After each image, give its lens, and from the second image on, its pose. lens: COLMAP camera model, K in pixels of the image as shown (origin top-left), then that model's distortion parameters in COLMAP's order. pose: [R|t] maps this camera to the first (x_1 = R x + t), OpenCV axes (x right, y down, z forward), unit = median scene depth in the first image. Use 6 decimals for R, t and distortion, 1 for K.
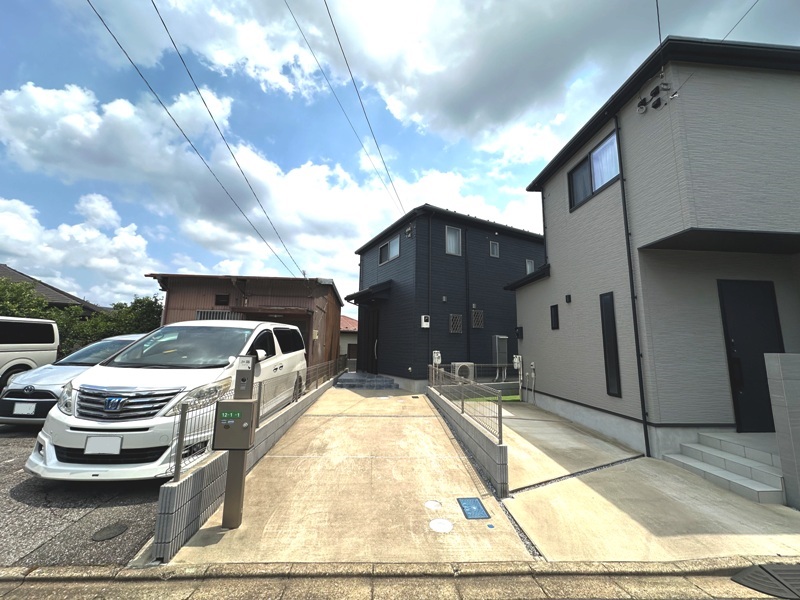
lens RADIAL K [[318.6, 0, 401.0], [0, 318.6, 297.6], [0, 0, 1]] dist [-0.001000, -0.000042]
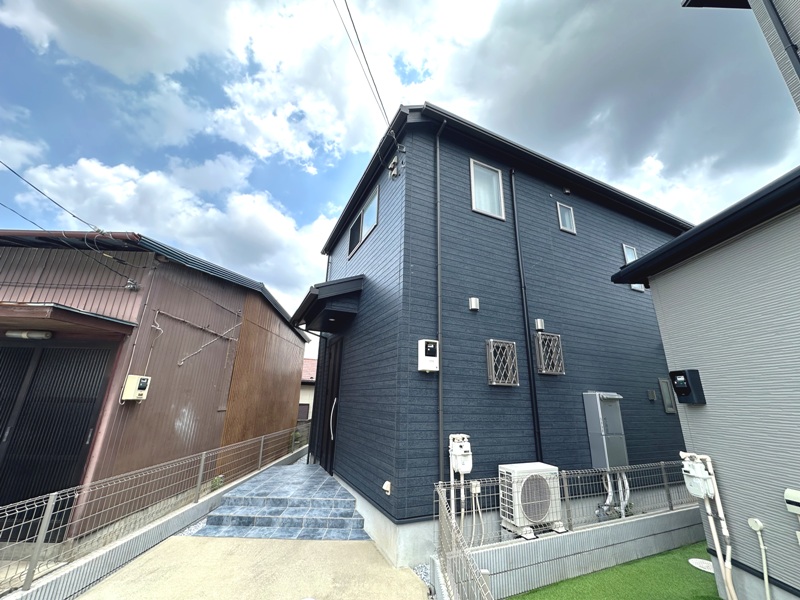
lens RADIAL K [[318.6, 0, 401.0], [0, 318.6, 297.6], [0, 0, 1]] dist [-0.001000, -0.000042]
pose [[0.998588, -0.007135, -0.052643, 0.058524], [-0.001296, 0.987375, -0.158393, 0.061751], [0.053109, 0.158237, 0.985972, 0.547124]]
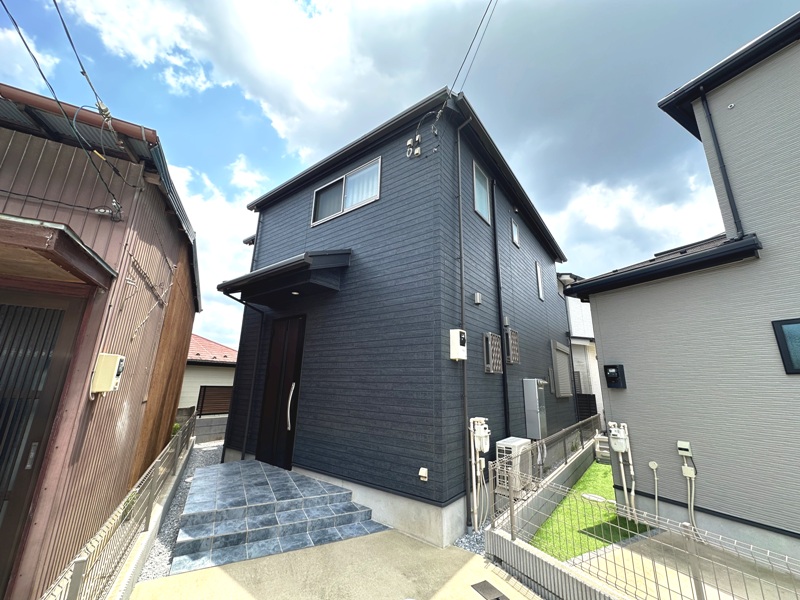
lens RADIAL K [[318.6, 0, 401.0], [0, 318.6, 297.6], [0, 0, 1]] dist [-0.001000, -0.000042]
pose [[0.908346, 0.113971, 0.402390, -0.147980], [-0.071605, 0.990326, -0.118857, 0.063759], [-0.412044, 0.079150, 0.907720, 0.597950]]
